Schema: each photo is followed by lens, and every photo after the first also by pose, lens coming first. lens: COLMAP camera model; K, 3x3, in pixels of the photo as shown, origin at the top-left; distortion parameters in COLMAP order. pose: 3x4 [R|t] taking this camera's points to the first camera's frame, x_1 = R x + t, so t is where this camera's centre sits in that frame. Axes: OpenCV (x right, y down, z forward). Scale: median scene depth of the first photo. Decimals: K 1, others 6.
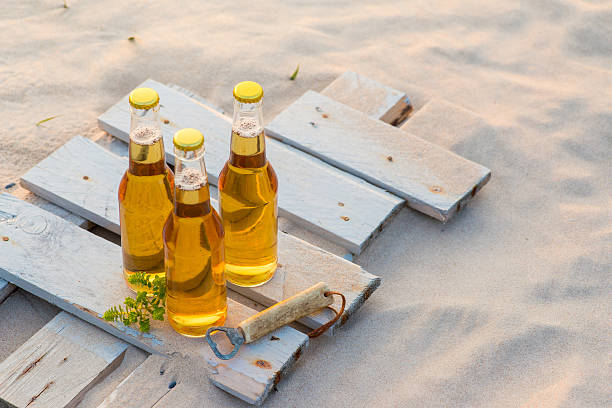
lens RADIAL K [[1833.4, 0, 306.0], [0, 1833.4, 204.0], [0, 0, 1]] dist [-0.021122, 0.675628]
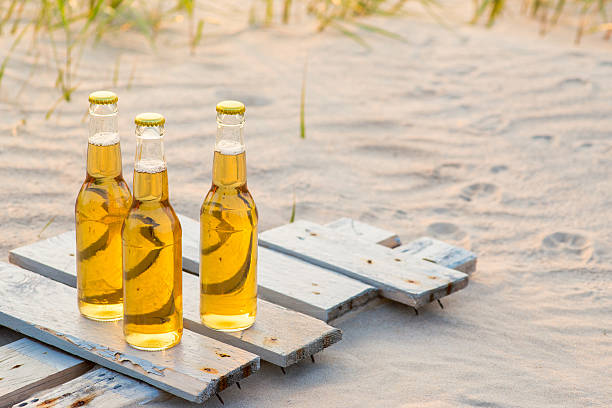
lens RADIAL K [[1833.4, 0, 306.0], [0, 1833.4, 204.0], [0, 0, 1]] dist [-0.021122, 0.675628]
pose [[0.994855, 0.042183, -0.092105, 0.110981], [-0.073364, 0.926972, -0.367885, 0.348207], [0.069861, 0.372750, 0.925298, 0.045587]]
